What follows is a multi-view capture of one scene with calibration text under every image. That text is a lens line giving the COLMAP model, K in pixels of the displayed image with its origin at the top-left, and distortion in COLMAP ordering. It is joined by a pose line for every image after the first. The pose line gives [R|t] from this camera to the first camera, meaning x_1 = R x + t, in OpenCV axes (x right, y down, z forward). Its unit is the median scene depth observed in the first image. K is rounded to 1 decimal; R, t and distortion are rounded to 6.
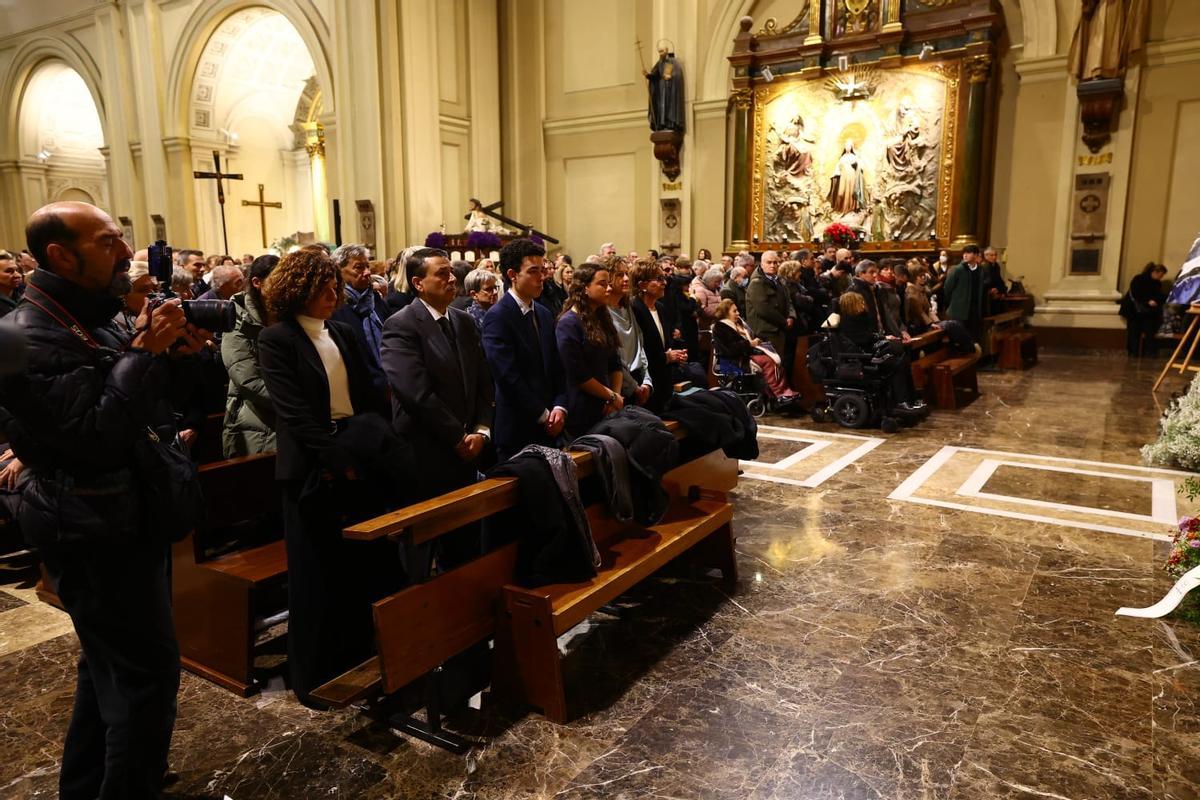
lens RADIAL K [[831.4, 0, 599.7], [0, 831.4, 392.8], [0, 0, 1]] dist [-0.006542, 0.047841]
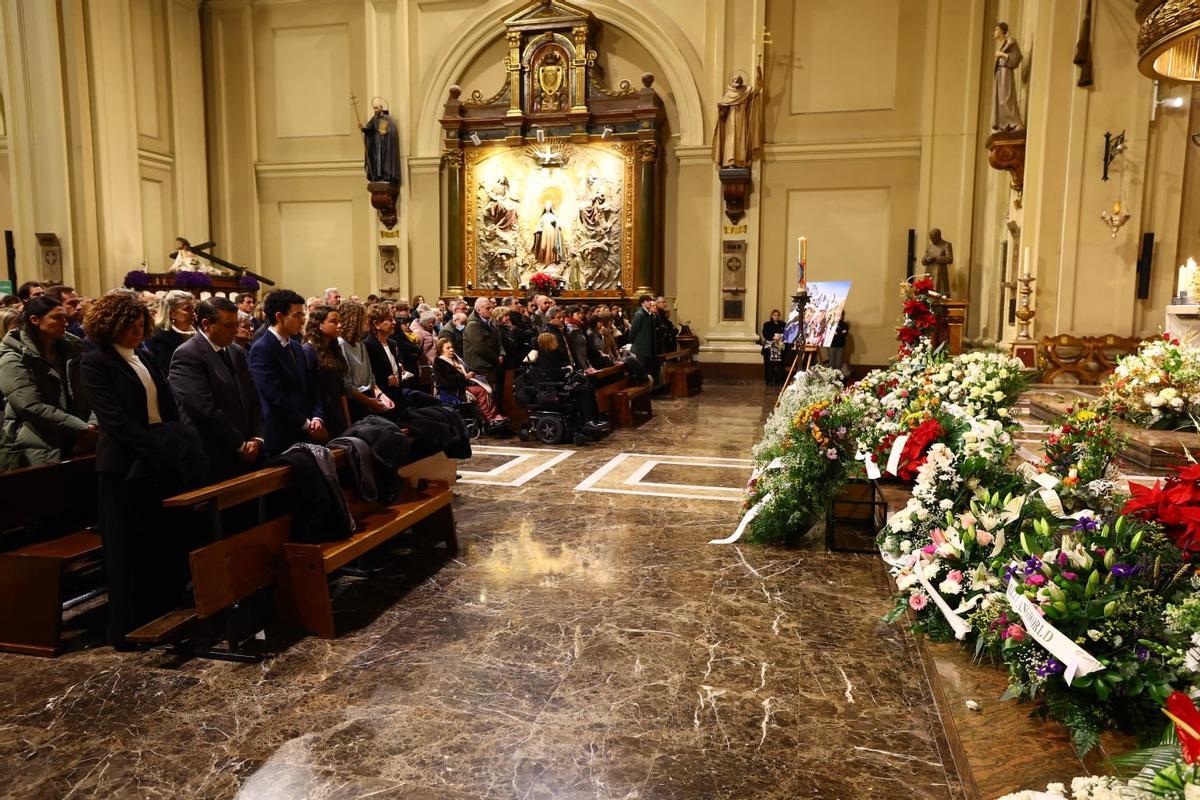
lens RADIAL K [[831.4, 0, 599.7], [0, 831.4, 392.8], [0, 0, 1]] dist [-0.006542, 0.047841]
pose [[0.944705, -0.020777, 0.327262, -0.014573], [0.037495, 0.998289, -0.044860, 0.014532], [-0.325770, 0.054650, 0.943868, -0.100020]]
